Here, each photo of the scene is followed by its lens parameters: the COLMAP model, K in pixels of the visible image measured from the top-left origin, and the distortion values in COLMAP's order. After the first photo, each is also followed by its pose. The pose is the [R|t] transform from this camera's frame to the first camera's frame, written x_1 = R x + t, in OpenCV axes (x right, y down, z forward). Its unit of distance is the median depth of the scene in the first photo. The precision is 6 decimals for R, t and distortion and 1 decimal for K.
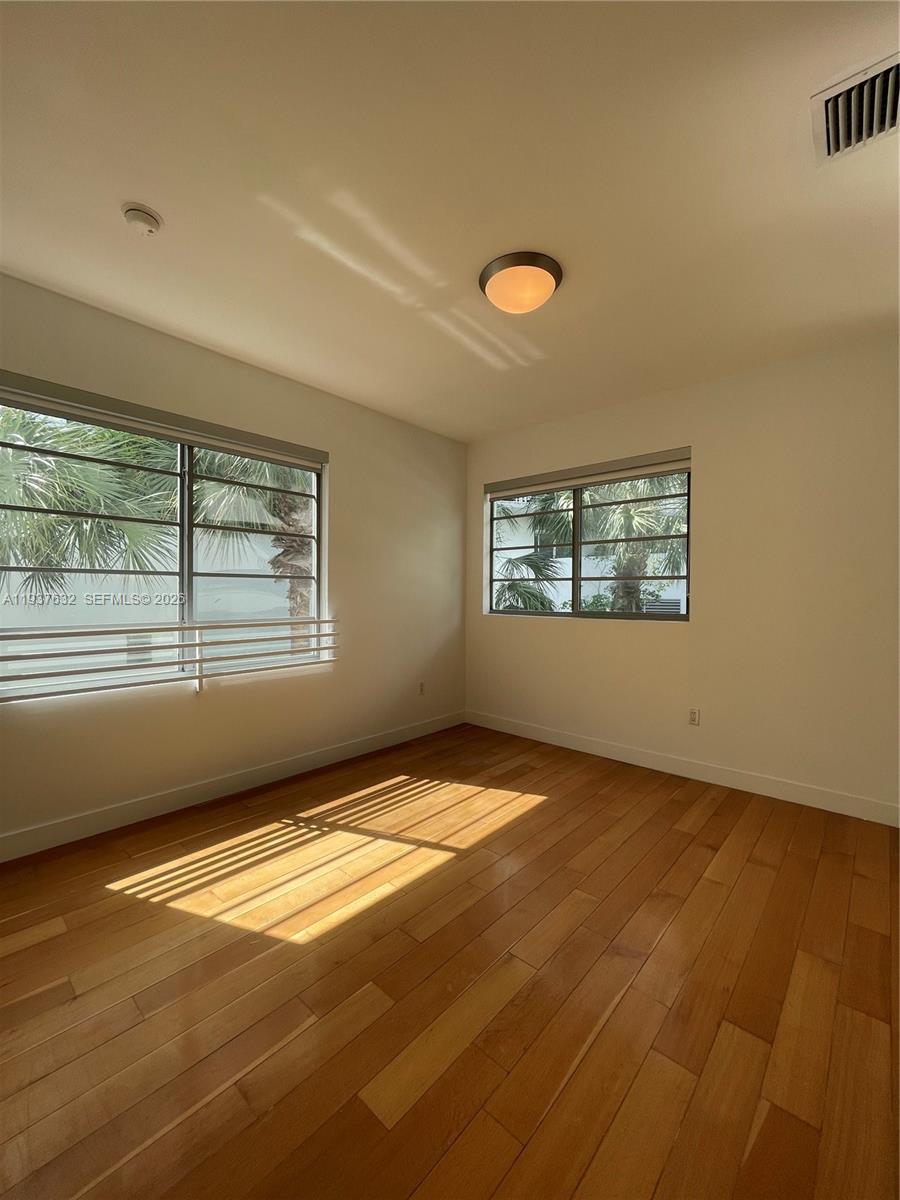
lens RADIAL K [[488.8, 0, 445.1], [0, 488.8, 597.7], [0, 0, 1]] dist [-0.001513, 0.001774]
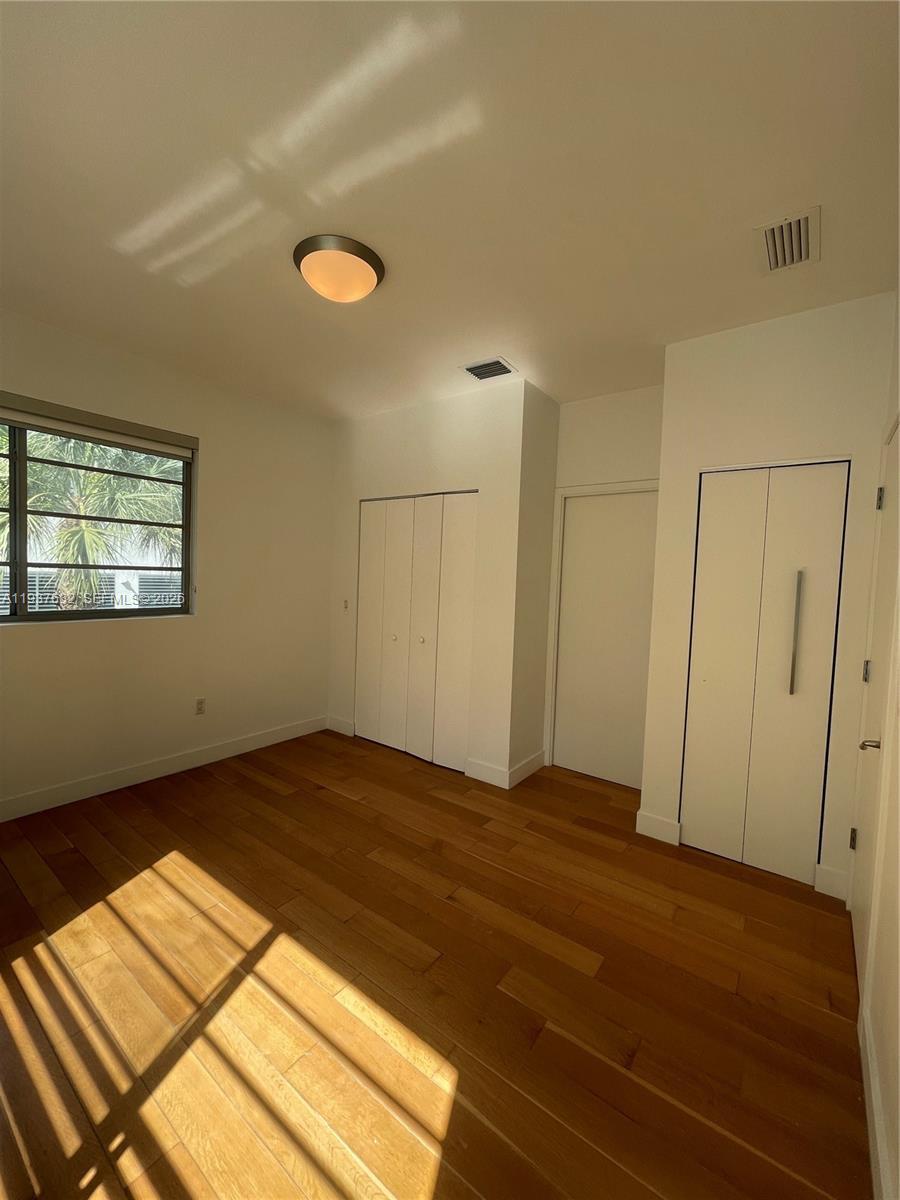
lens RADIAL K [[488.8, 0, 445.3], [0, 488.8, 597.9], [0, 0, 1]] dist [-0.001513, 0.001774]
pose [[-0.078200, -0.058696, 0.995208, -0.681828], [-0.018673, 0.998176, 0.057404, -0.064968], [-0.996763, -0.014094, -0.079153, 0.723692]]
